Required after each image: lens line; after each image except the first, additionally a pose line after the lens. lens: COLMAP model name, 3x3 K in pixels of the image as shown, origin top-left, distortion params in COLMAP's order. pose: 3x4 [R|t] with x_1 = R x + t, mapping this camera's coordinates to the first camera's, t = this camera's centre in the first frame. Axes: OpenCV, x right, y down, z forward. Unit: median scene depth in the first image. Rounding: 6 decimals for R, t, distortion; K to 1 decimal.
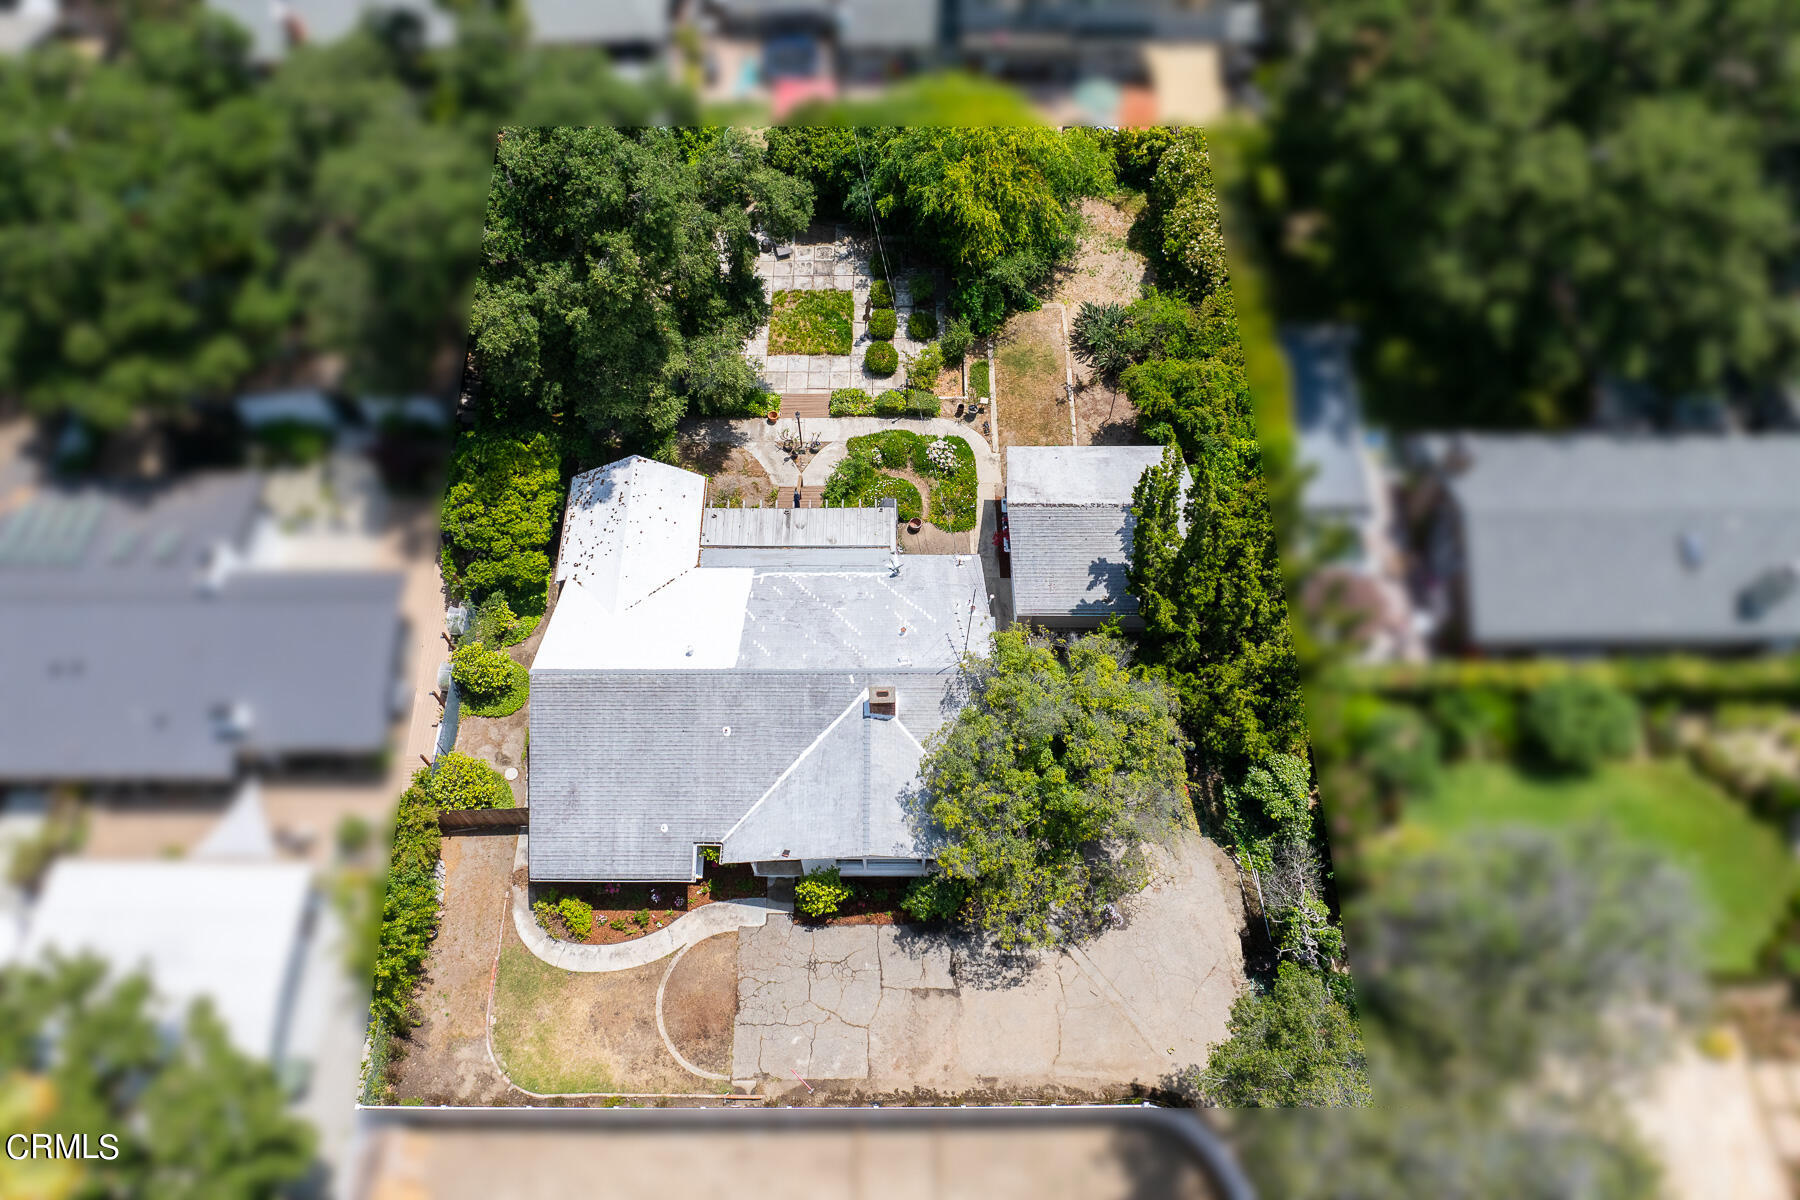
lens RADIAL K [[1233.3, 0, 908.4], [0, 1233.3, 541.6], [0, 0, 1]] dist [-0.028749, -0.002559]
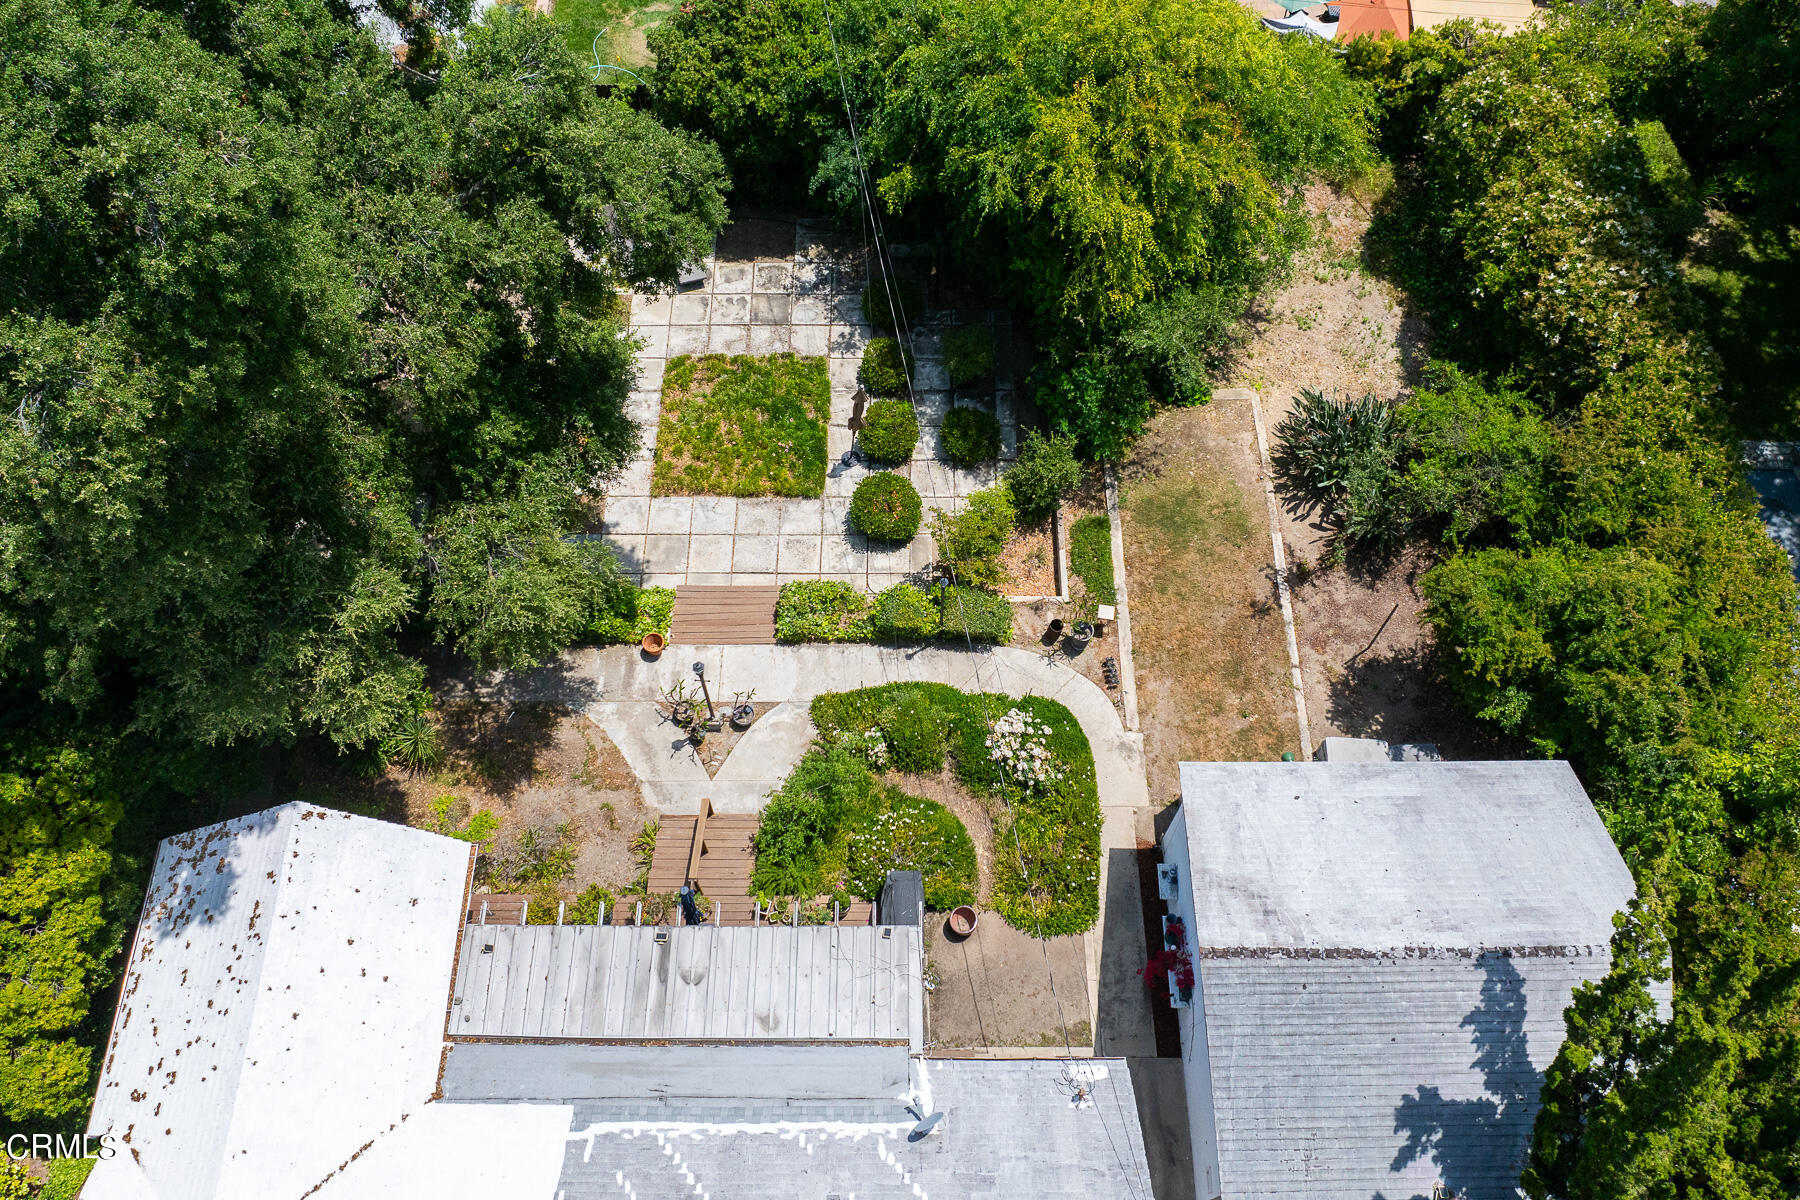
lens RADIAL K [[1387.7, 0, 914.0], [0, 1387.7, 570.1], [0, 0, 1]] dist [-0.037680, -0.007111]
pose [[0.999952, 0.005756, 0.007867, -0.017373], [-0.005960, 0.999641, 0.026110, -0.161035], [-0.007714, -0.026156, 0.999628, 0.532561]]
